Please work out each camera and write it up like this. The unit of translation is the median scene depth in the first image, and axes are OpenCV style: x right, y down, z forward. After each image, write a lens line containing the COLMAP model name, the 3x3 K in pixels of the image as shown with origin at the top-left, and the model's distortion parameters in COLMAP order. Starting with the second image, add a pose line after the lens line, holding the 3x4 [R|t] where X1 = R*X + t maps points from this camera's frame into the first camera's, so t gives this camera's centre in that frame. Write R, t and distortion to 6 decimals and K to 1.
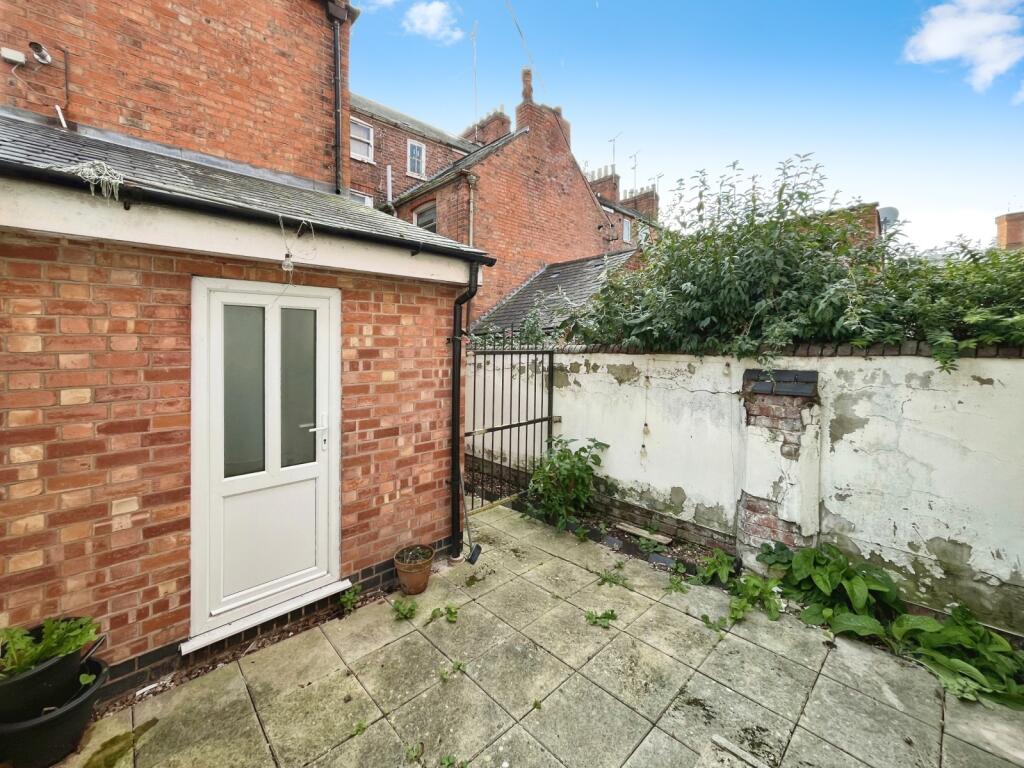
lens RADIAL K [[410.7, 0, 509.6], [0, 410.7, 380.3], [0, 0, 1]] dist [-0.001942, -0.000122]
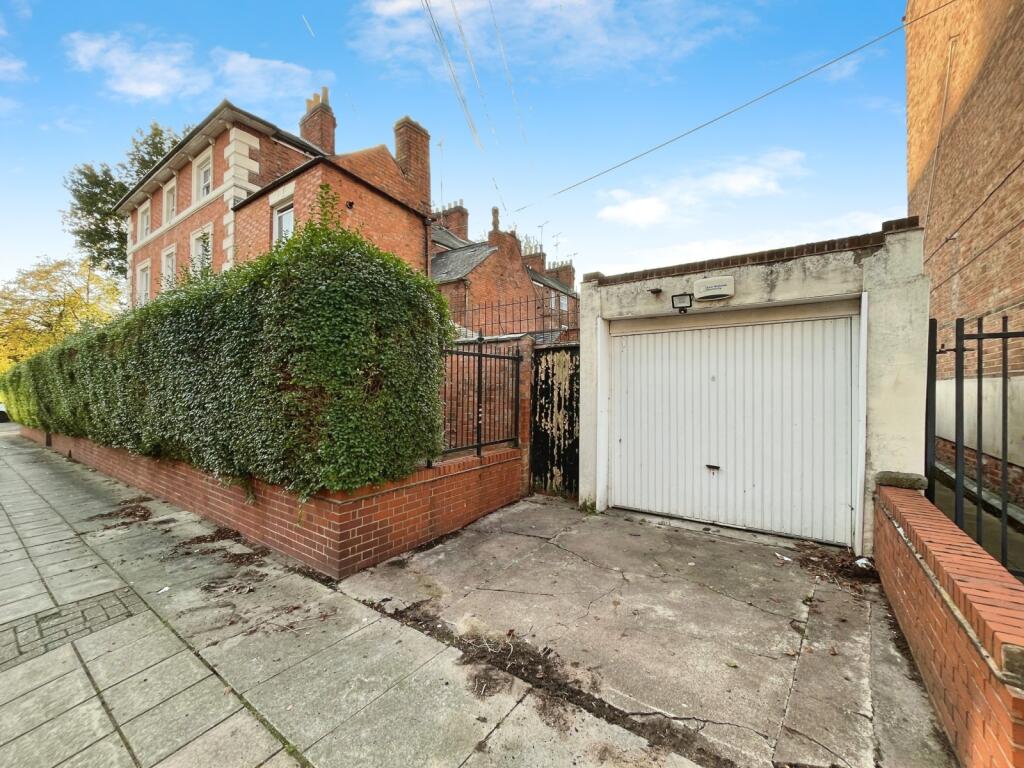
lens RADIAL K [[410.7, 0, 513.0], [0, 410.7, 385.4], [0, 0, 1]] dist [-0.001942, -0.000122]
pose [[0.979925, 0.025807, 0.197690, -0.093379], [-0.010367, 0.996841, -0.078741, 0.017778], [-0.199098, 0.075111, 0.977097, -0.248134]]
